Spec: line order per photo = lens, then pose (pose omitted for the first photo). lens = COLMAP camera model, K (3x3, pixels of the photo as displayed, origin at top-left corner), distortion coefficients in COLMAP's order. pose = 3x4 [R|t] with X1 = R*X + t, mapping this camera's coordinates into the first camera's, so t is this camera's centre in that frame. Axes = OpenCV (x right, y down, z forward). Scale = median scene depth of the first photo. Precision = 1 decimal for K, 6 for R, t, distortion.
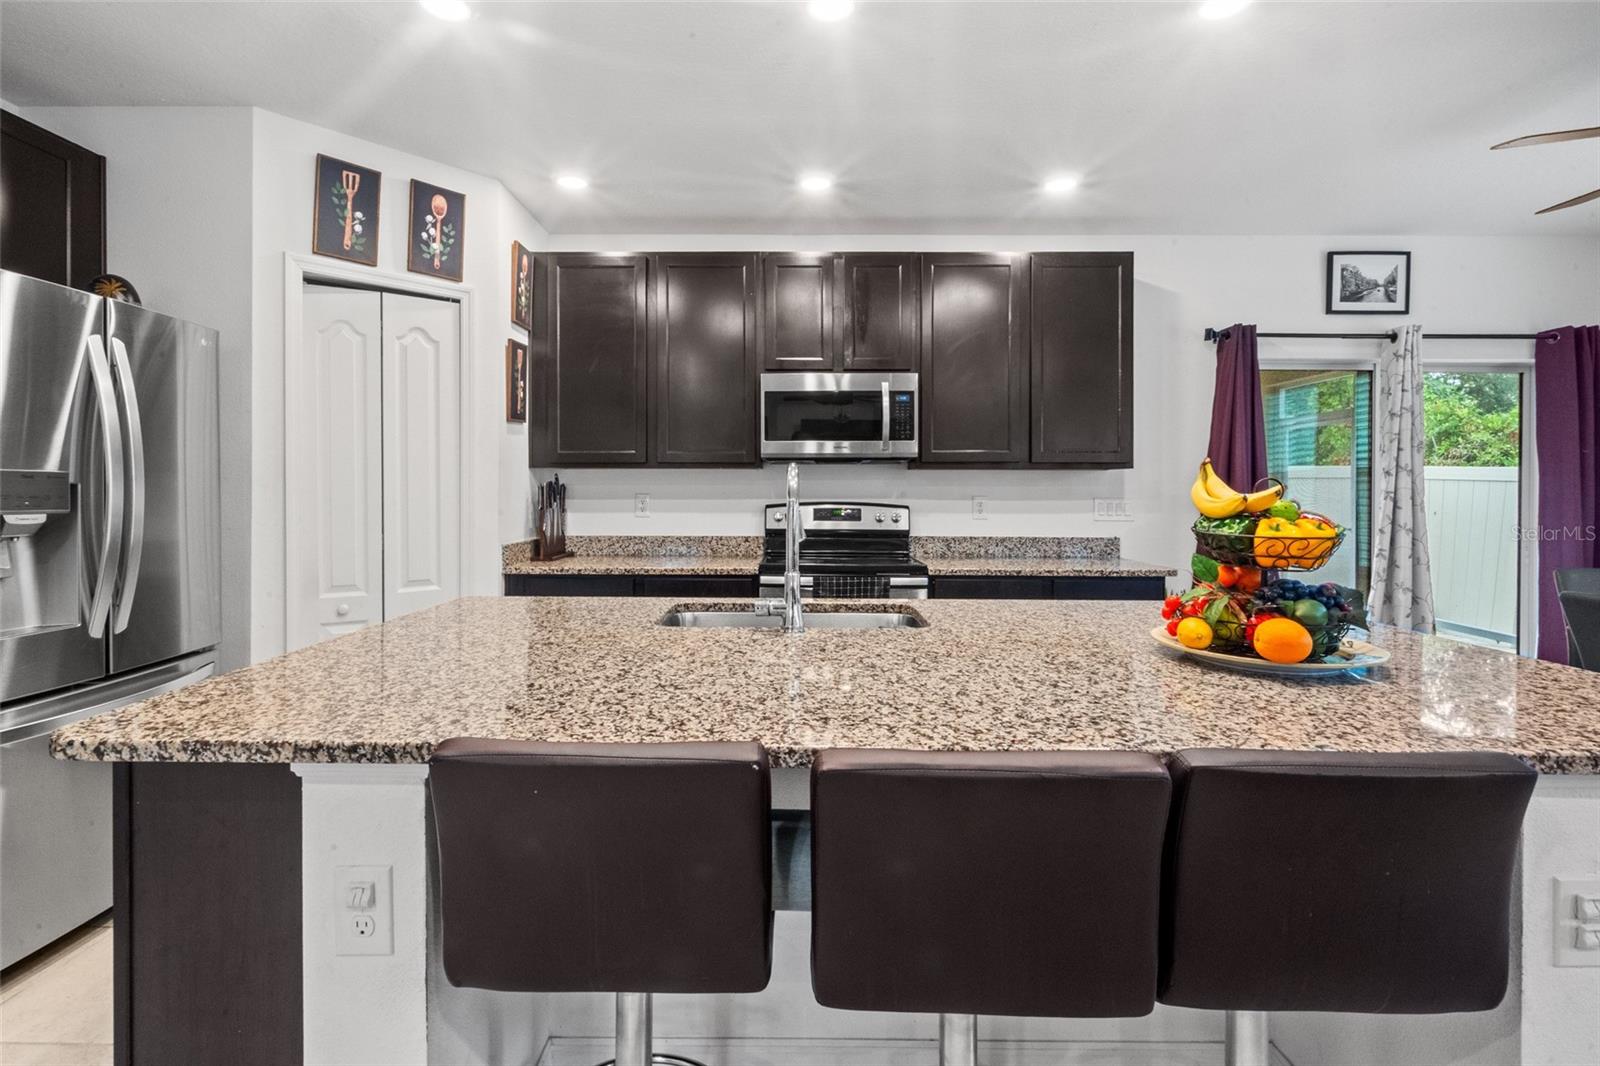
lens RADIAL K [[745.8, 0, 783.4], [0, 745.8, 492.8], [0, 0, 1]] dist [-0.004347, 0.002751]
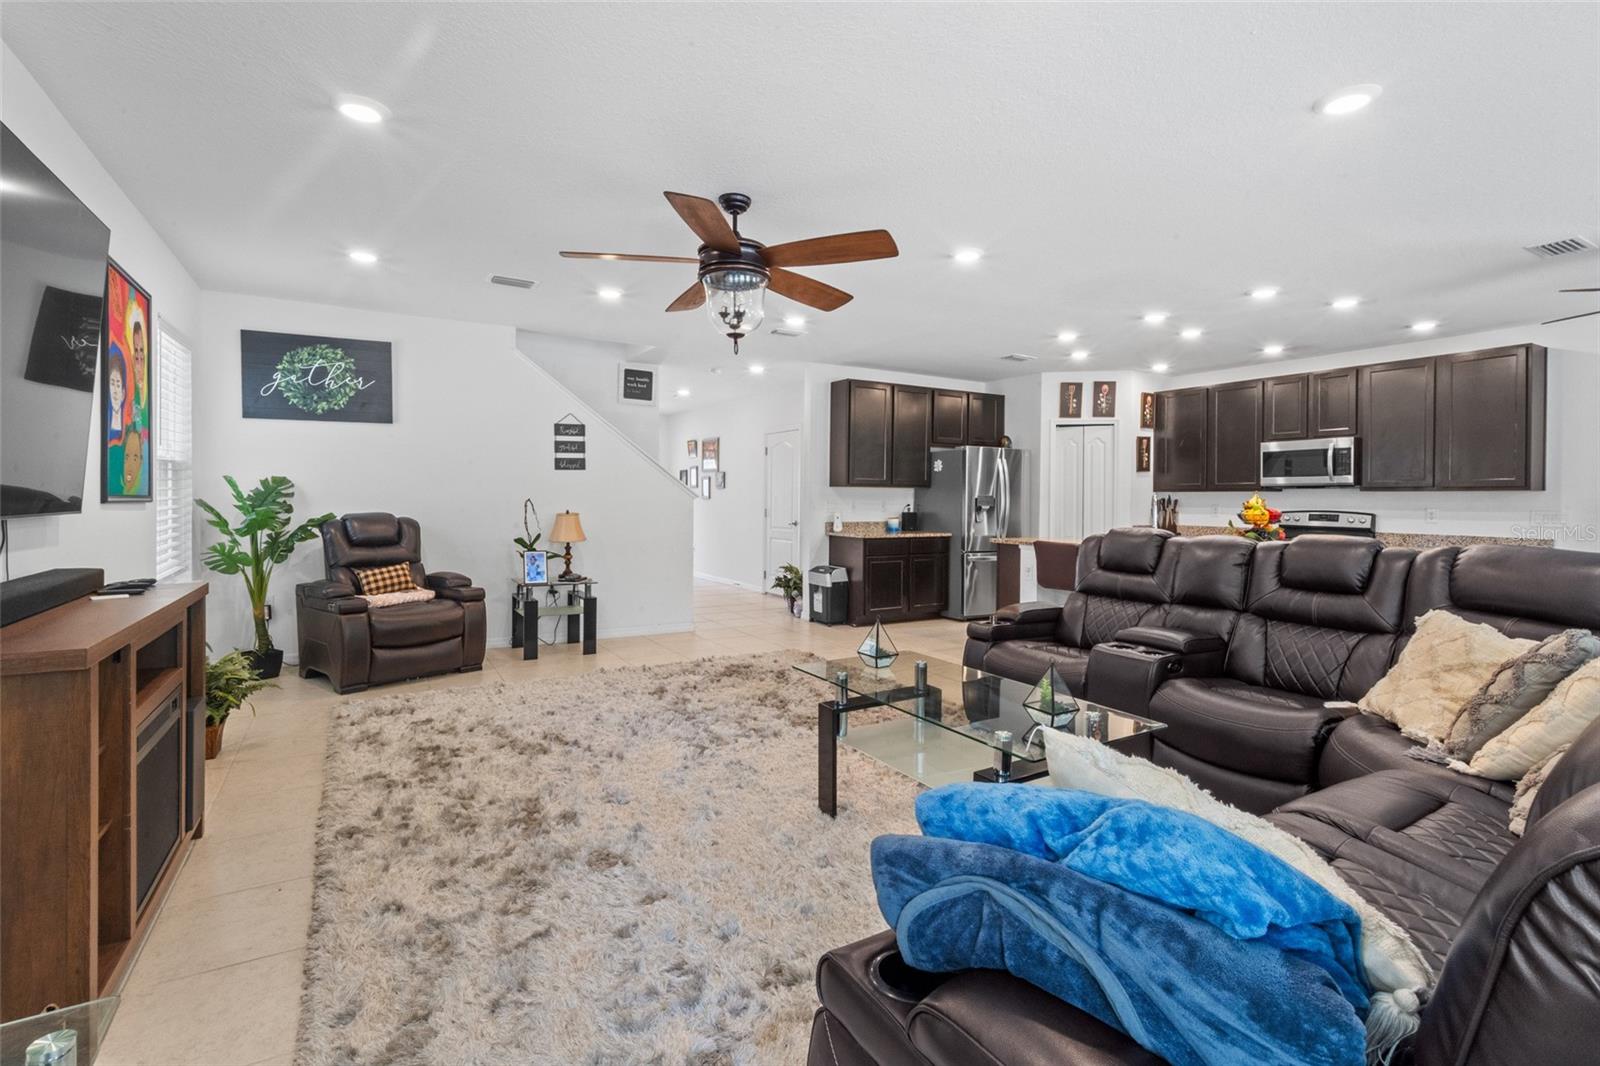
lens RADIAL K [[745.8, 0, 810.1], [0, 745.8, 496.7], [0, 0, 1]] dist [-0.004347, 0.002751]
pose [[0.528314, 0.000135, -0.849049, 1.065628], [-0.014786, 0.999850, -0.009041, 0.016301], [0.848920, 0.017331, 0.528237, -1.085207]]
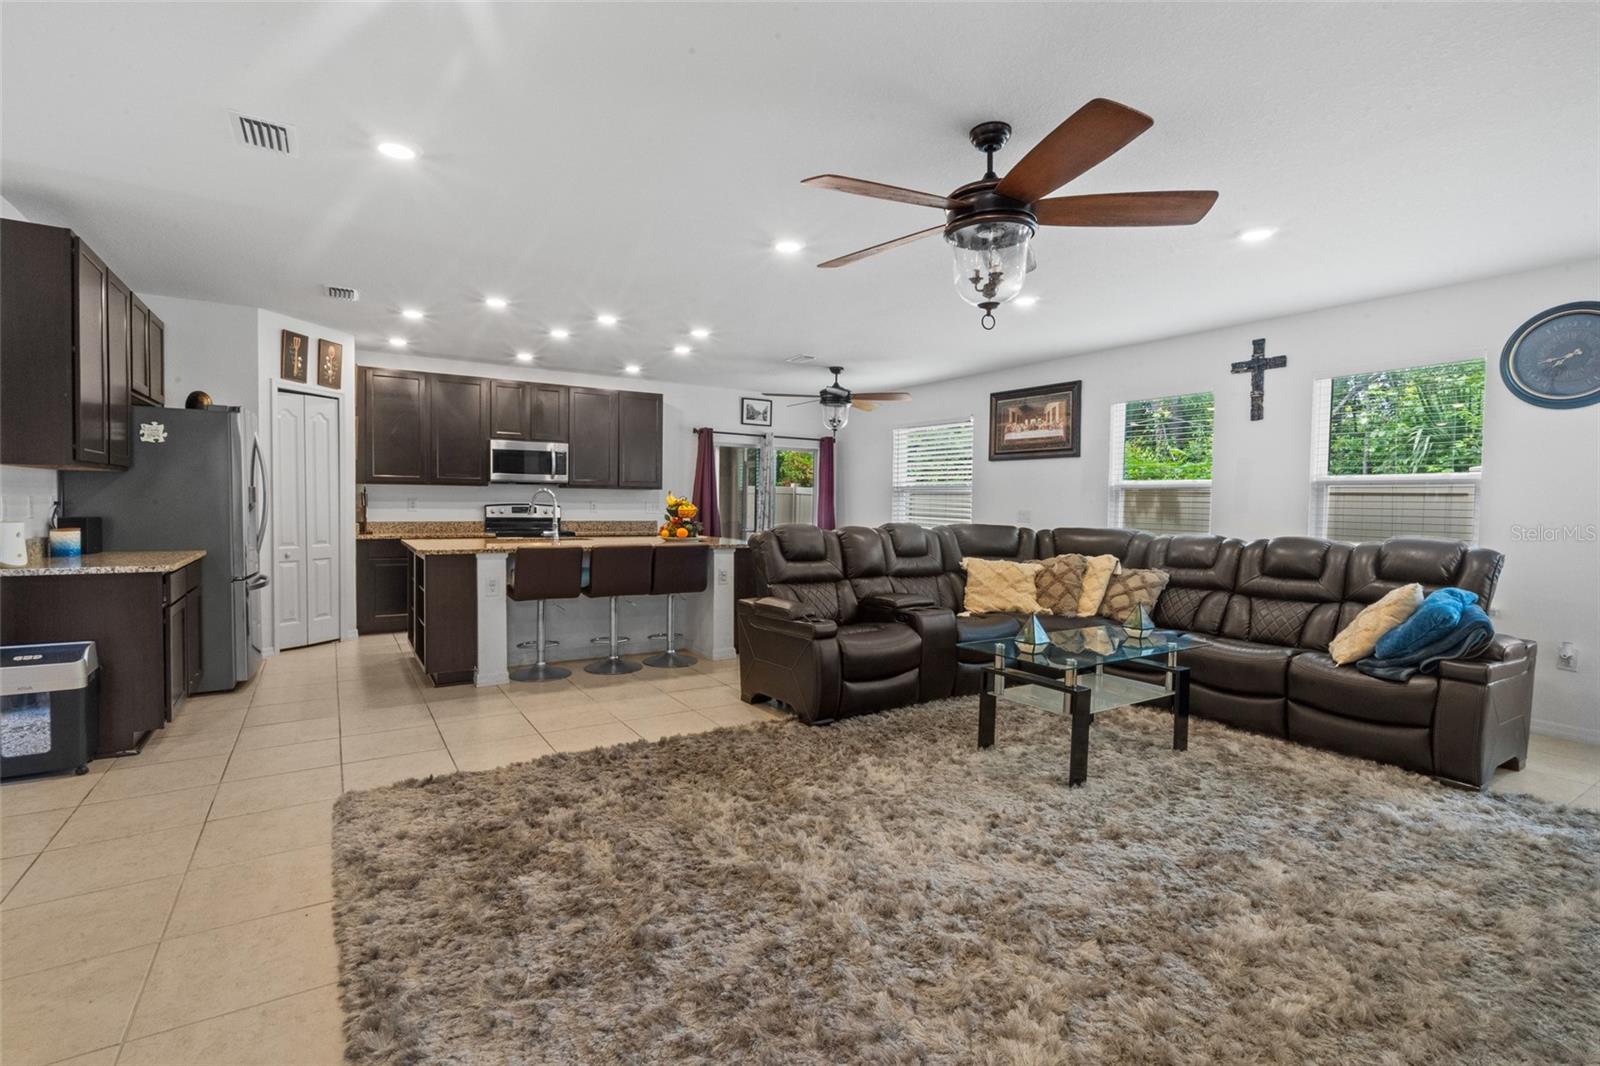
lens RADIAL K [[745.8, 0, 792.5], [0, 745.8, 531.7], [0, 0, 1]] dist [-0.004347, 0.002751]
pose [[0.839678, -0.013579, 0.542915, -0.474919], [-0.006873, 0.999342, 0.035624, 0.012702], [-0.543042, -0.033644, 0.839031, -1.235651]]
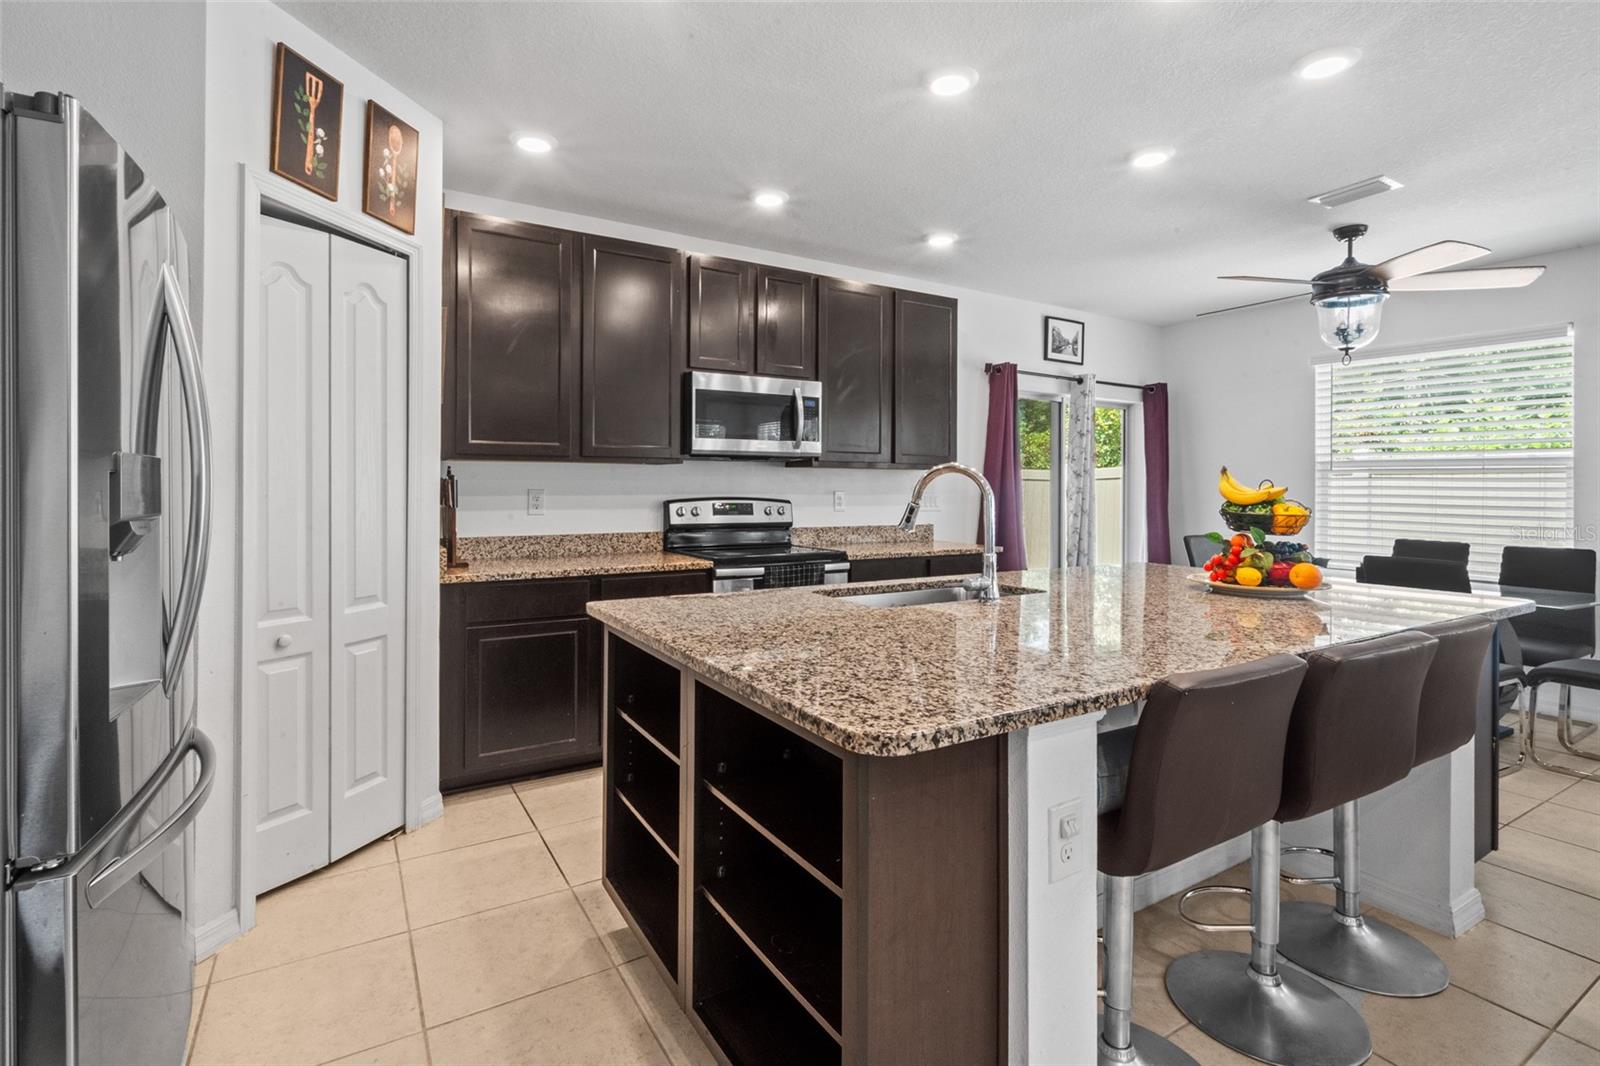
lens RADIAL K [[745.8, 0, 788.5], [0, 745.8, 488.7], [0, 0, 1]] dist [-0.004347, 0.002751]
pose [[0.853974, -0.000400, 0.520316, -0.480334], [0.000418, 1.000000, 0.000083, 0.000443], [-0.520316, 0.000147, 0.853974, 0.067169]]
